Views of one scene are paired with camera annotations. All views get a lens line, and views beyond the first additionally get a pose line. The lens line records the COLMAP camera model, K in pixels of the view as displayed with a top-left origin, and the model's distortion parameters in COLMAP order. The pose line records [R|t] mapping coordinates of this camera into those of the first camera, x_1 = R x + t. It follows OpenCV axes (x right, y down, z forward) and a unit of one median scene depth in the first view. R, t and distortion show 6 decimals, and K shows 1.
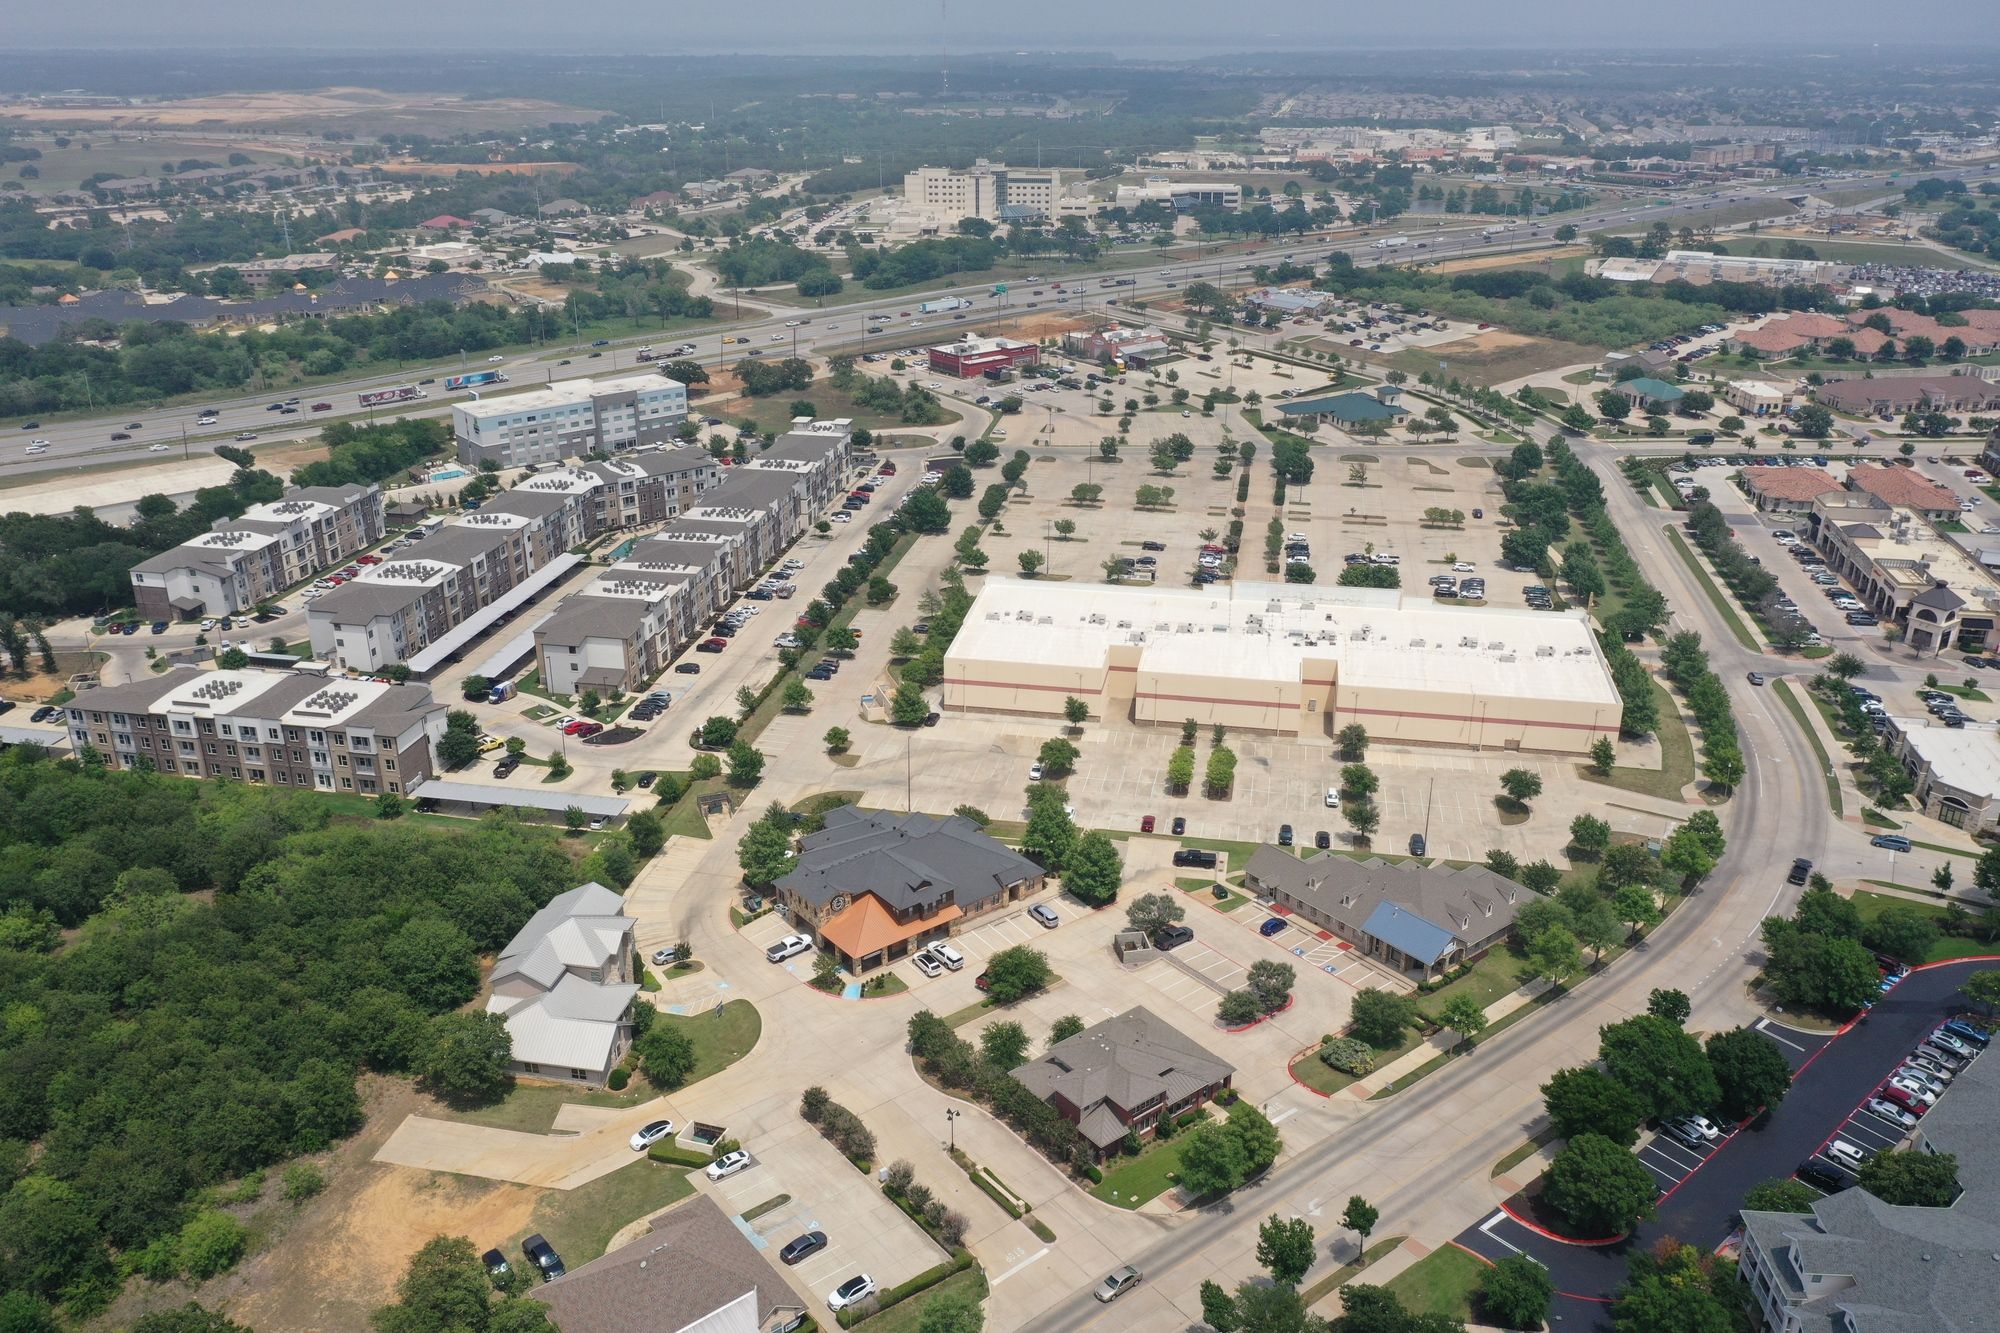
lens RADIAL K [[1586.5, 0, 1000.0], [0, 1586.5, 666.5], [0, 0, 1]] dist [0.011279, -0.005589]
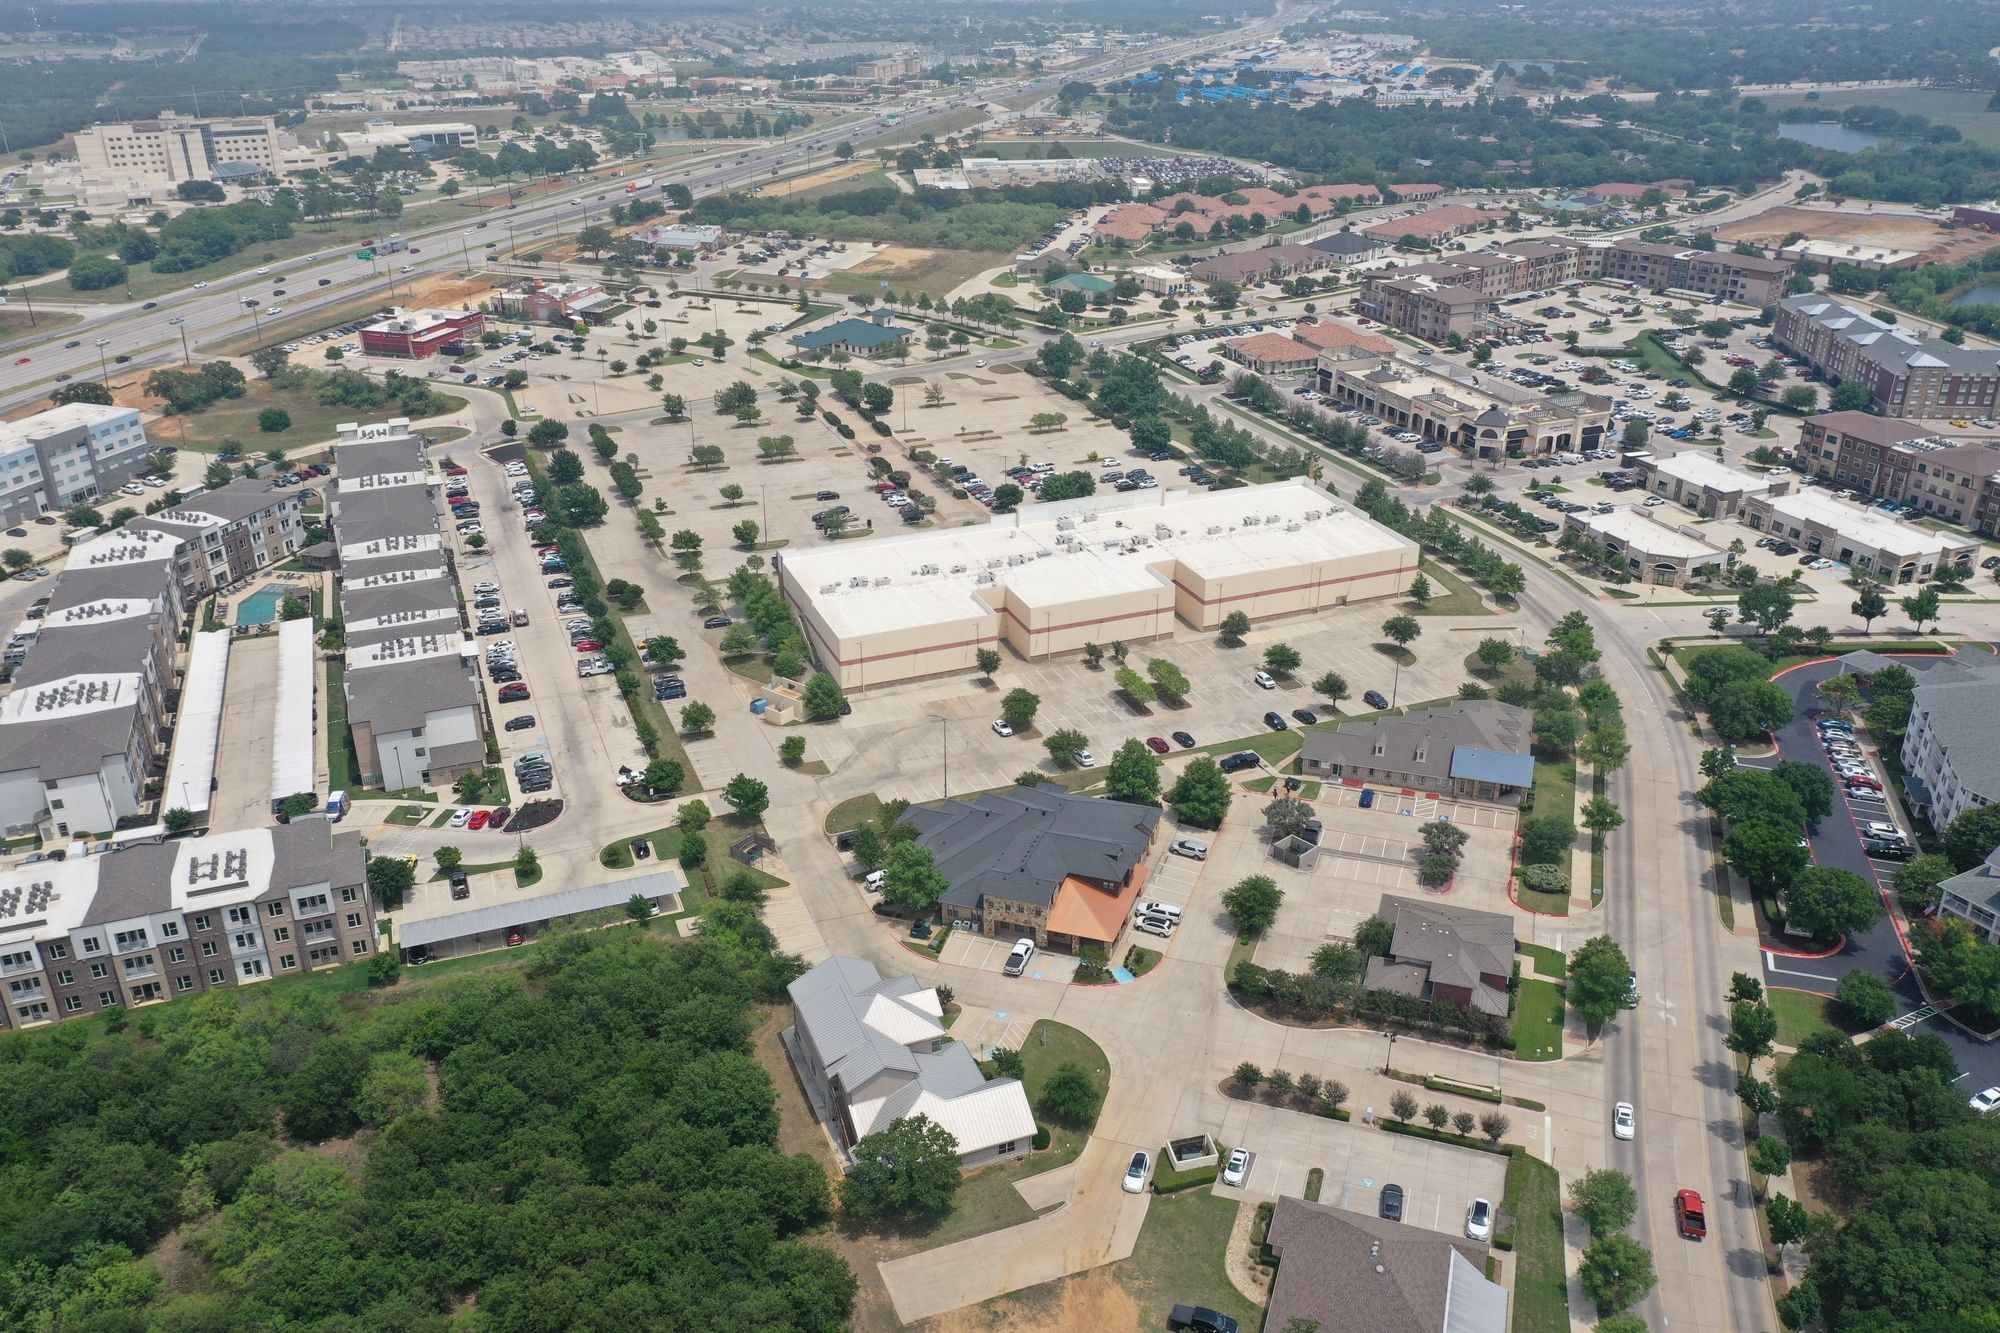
lens RADIAL K [[1586.5, 0, 1000.0], [0, 1586.5, 666.5], [0, 0, 1]] dist [0.011279, -0.005589]
pose [[0.842458, -0.229382, 0.487491, -0.343205], [0.209495, 0.973101, 0.095840, -0.049623], [-0.496362, 0.021386, 0.867852, 0.118404]]
